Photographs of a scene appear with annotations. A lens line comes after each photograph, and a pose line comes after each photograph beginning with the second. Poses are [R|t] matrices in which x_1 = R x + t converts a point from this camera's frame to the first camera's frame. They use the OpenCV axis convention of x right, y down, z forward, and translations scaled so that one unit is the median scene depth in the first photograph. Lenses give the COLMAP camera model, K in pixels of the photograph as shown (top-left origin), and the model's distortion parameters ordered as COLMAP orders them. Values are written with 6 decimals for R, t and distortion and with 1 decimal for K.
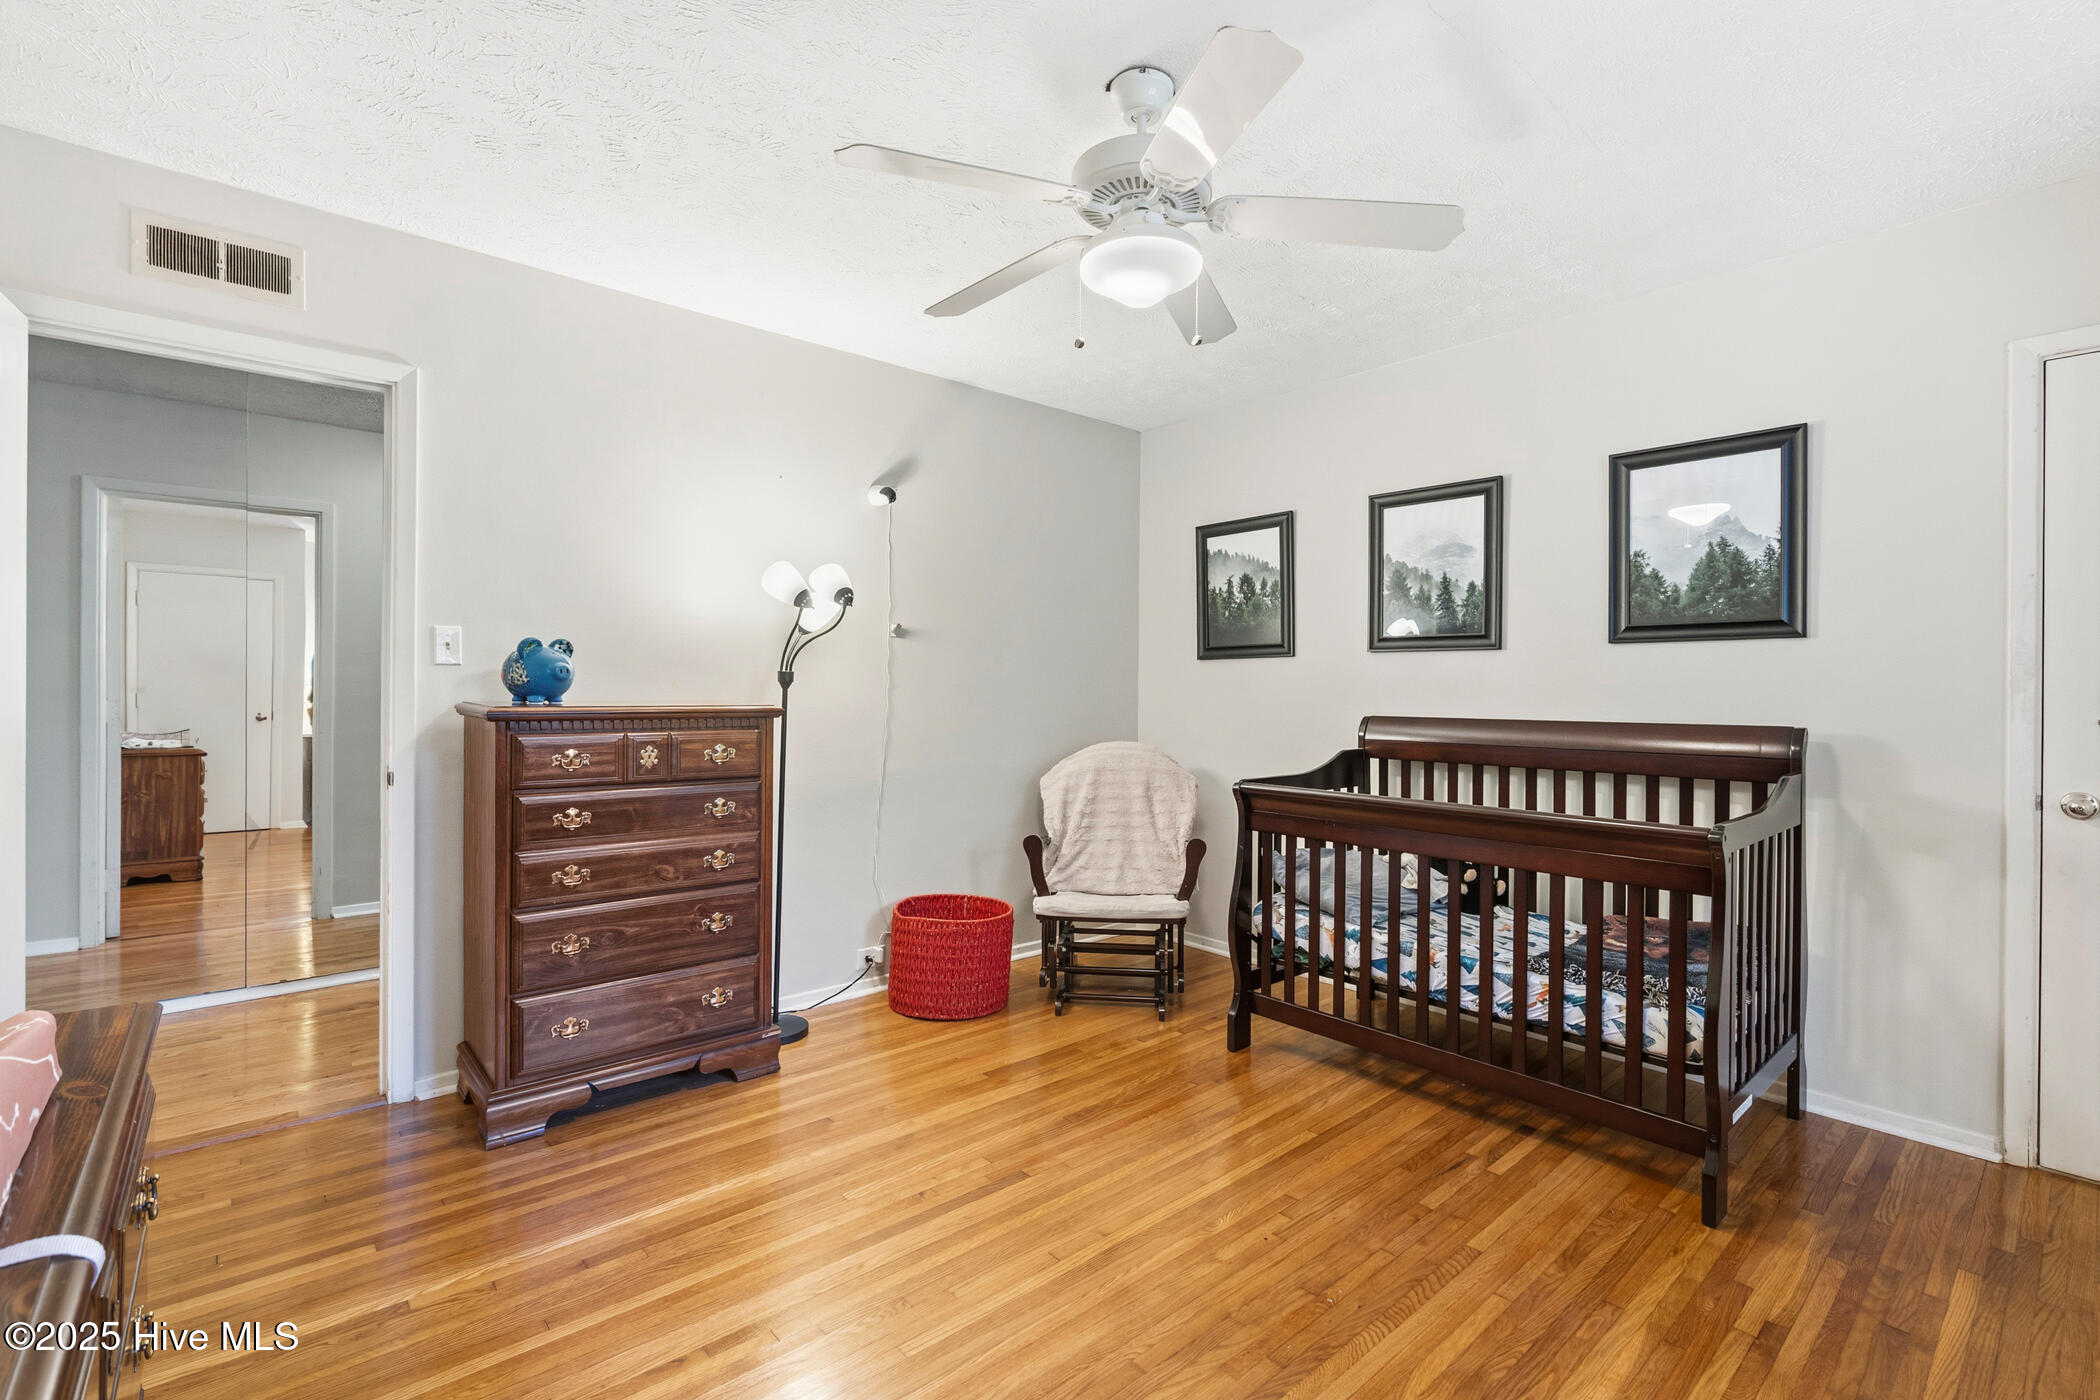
lens RADIAL K [[950.5, 0, 1049.7], [0, 950.5, 673.4], [0, 0, 1]] dist [0.001133, 0.000827]
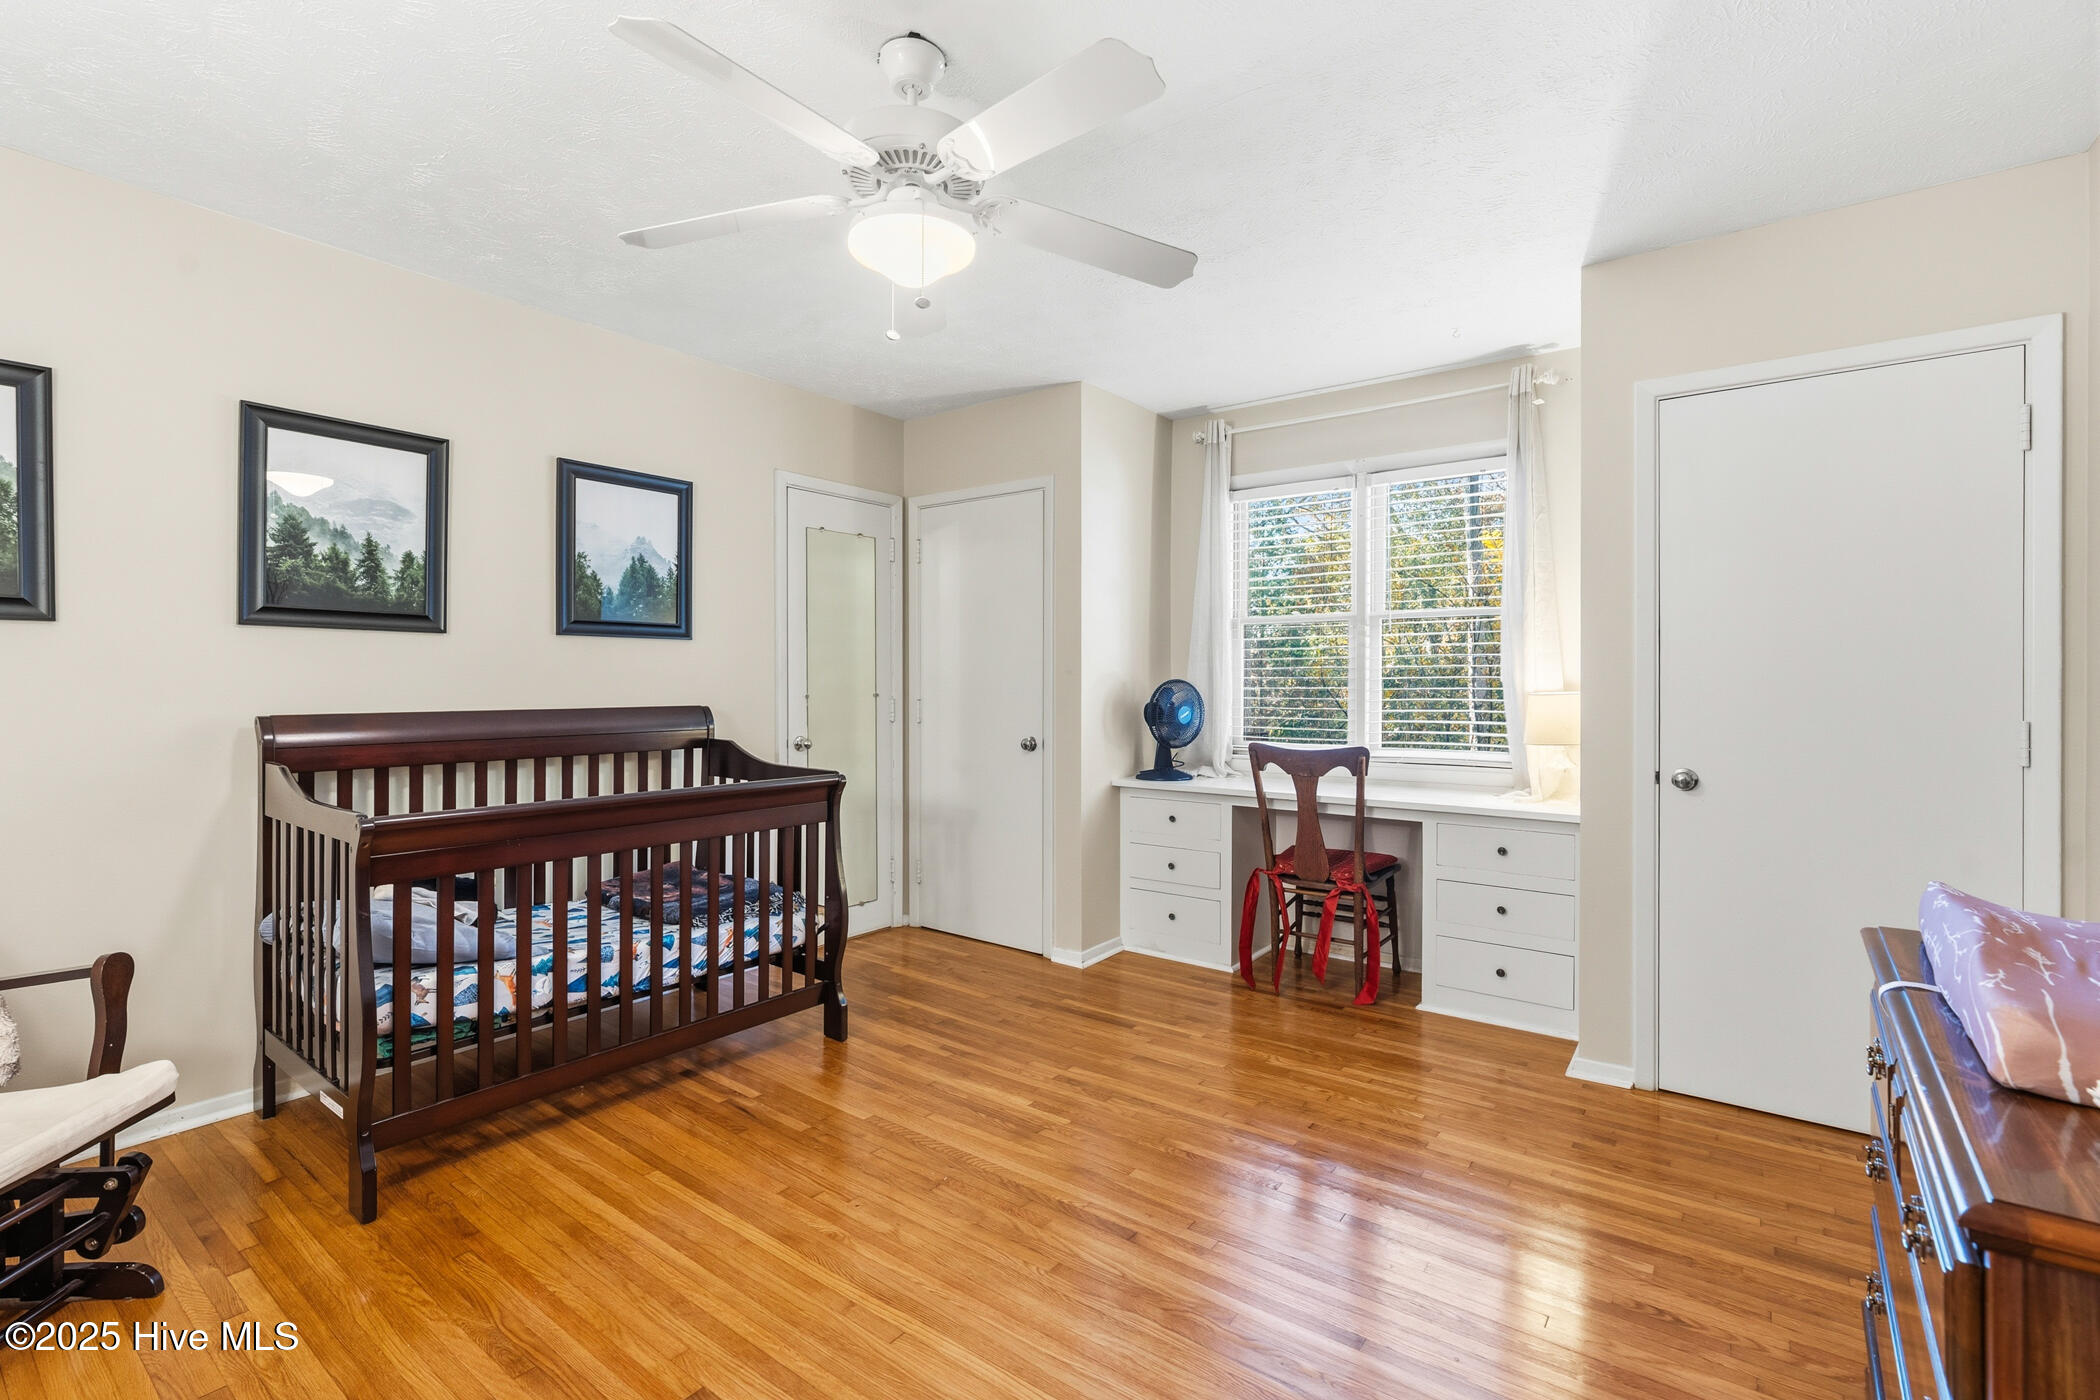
lens RADIAL K [[950.5, 0, 1049.7], [0, 950.5, 673.4], [0, 0, 1]] dist [0.001133, 0.000827]
pose [[-0.198626, 0.003995, 0.980067, -0.598859], [-0.016979, 0.999828, -0.007517, 0.010780], [-0.979928, -0.018133, -0.198524, 0.720905]]
